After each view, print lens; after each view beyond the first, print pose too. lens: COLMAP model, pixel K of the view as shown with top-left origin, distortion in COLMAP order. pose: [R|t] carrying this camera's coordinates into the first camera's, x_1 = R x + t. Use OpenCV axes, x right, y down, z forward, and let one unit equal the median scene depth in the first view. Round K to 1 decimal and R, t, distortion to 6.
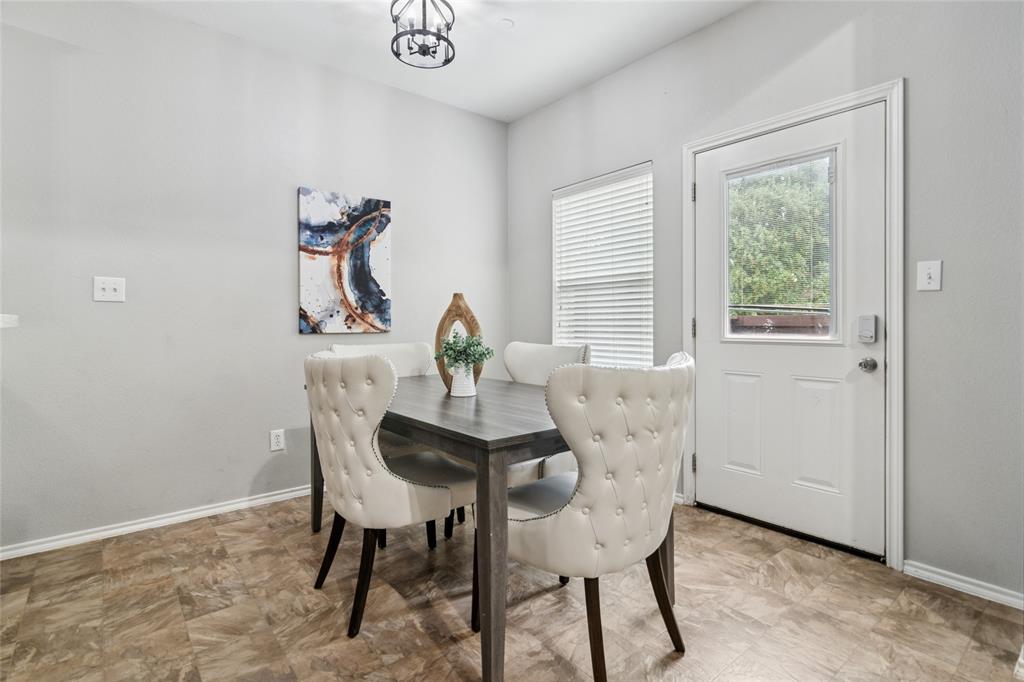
lens RADIAL K [[499.7, 0, 507.7], [0, 499.7, 326.5], [0, 0, 1]] dist [-0.003680, 0.002125]
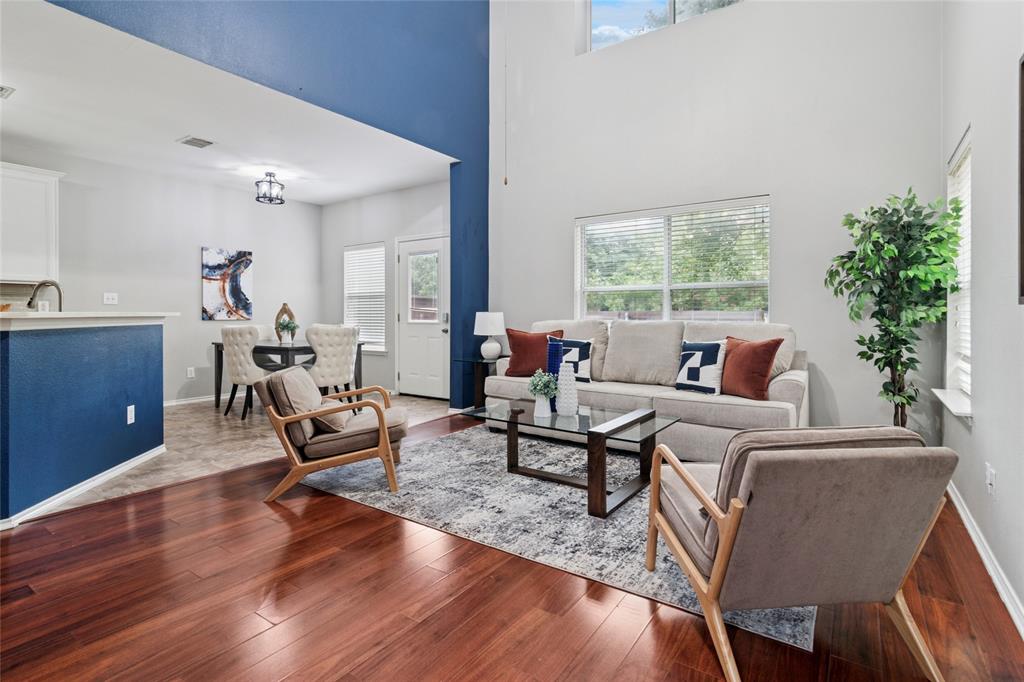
lens RADIAL K [[499.7, 0, 515.1], [0, 499.7, 316.5], [0, 0, 1]] dist [-0.003680, 0.002125]
pose [[0.960268, 0.002411, 0.279070, 0.231773], [-0.001430, 0.999992, -0.003719, 0.005951], [-0.279077, 0.003172, 0.960264, -1.292249]]
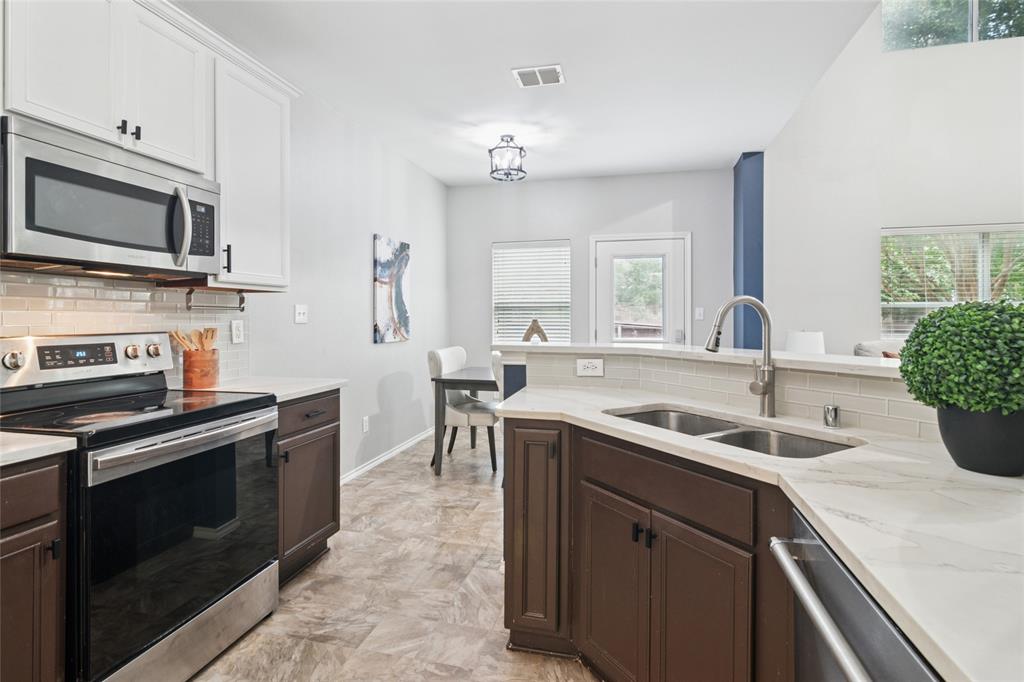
lens RADIAL K [[499.7, 0, 512.5], [0, 499.7, 316.2], [0, 0, 1]] dist [-0.003680, 0.002125]
pose [[0.801446, 0.004394, 0.598051, -0.937830], [0.001802, 0.999951, -0.009762, -0.045694], [-0.598064, 0.008901, 0.801399, -0.294983]]
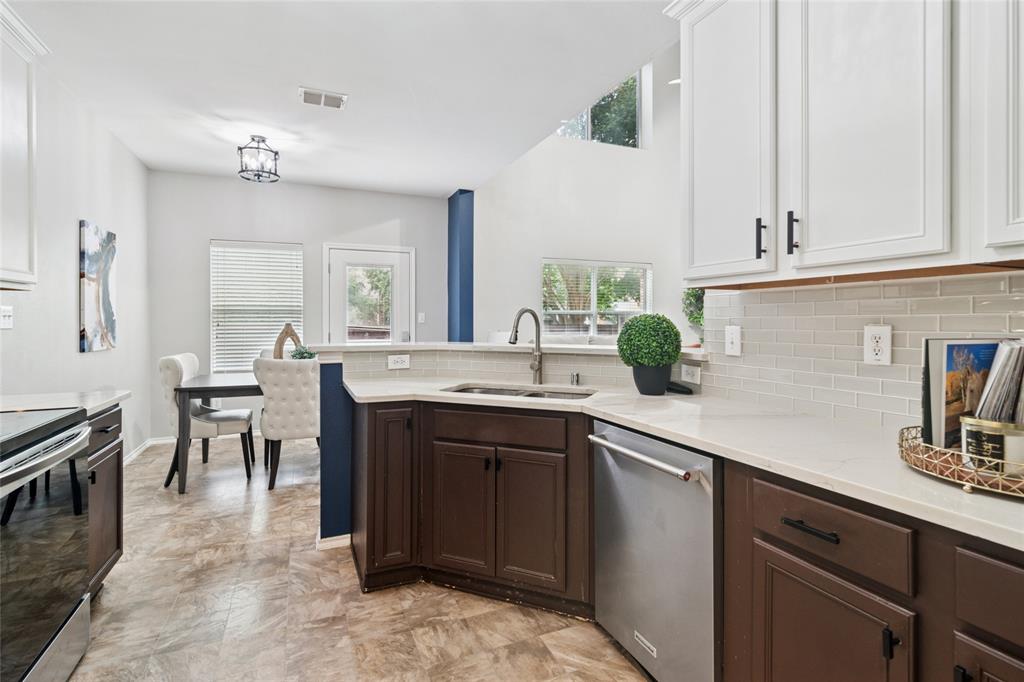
lens RADIAL K [[499.7, 0, 509.0], [0, 499.7, 320.9], [0, 0, 1]] dist [-0.003680, 0.002125]
pose [[0.285952, 0.002228, 0.958241, -1.225502], [0.005740, 0.999975, -0.004038, -0.046866], [-0.958227, 0.006655, 0.285933, -0.222800]]
